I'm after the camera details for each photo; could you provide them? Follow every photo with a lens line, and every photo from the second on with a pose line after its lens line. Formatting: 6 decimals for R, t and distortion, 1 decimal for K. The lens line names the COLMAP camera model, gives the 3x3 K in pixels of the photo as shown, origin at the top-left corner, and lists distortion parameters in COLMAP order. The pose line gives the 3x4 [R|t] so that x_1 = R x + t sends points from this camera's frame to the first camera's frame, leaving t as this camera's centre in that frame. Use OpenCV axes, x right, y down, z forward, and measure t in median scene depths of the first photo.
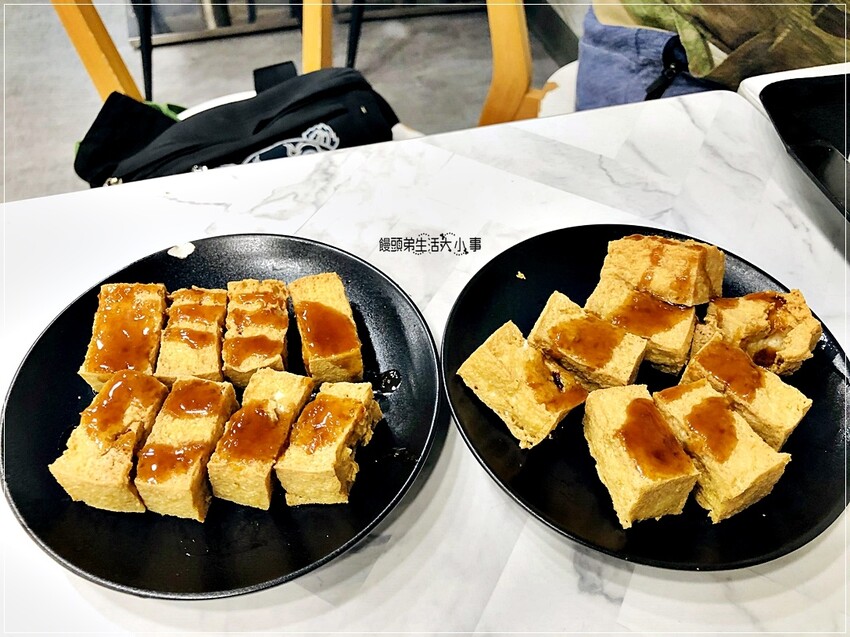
lens RADIAL K [[684.9, 0, 430.8], [0, 684.9, 320.9], [0, 0, 1]] dist [0.010124, -0.016057]
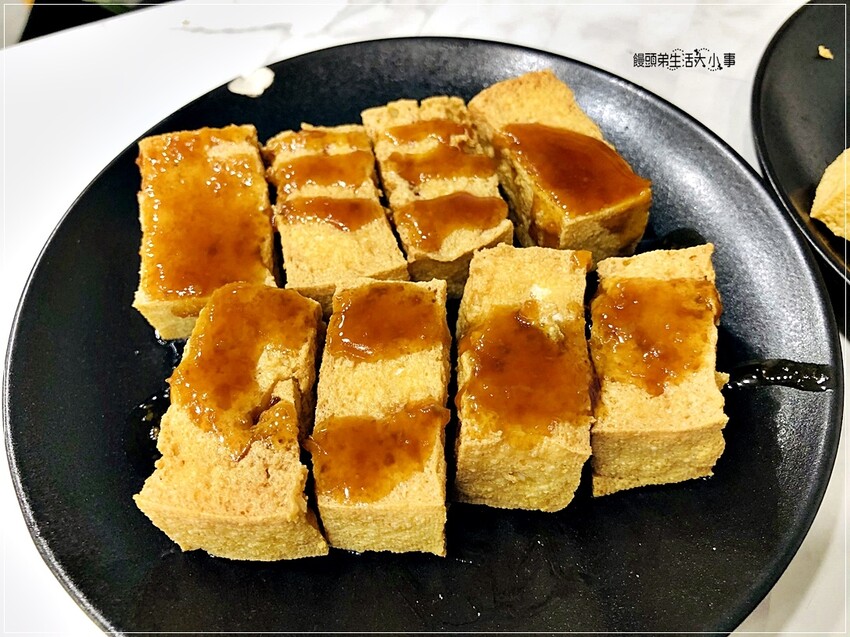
lens RADIAL K [[684.9, 0, 419.2], [0, 684.9, 317.9], [0, 0, 1]] dist [0.010124, -0.016057]
pose [[0.989973, -0.138987, 0.025226, -0.314945], [0.135702, 0.985341, 0.103382, 0.060825], [-0.039225, -0.098922, 0.994322, 0.476578]]
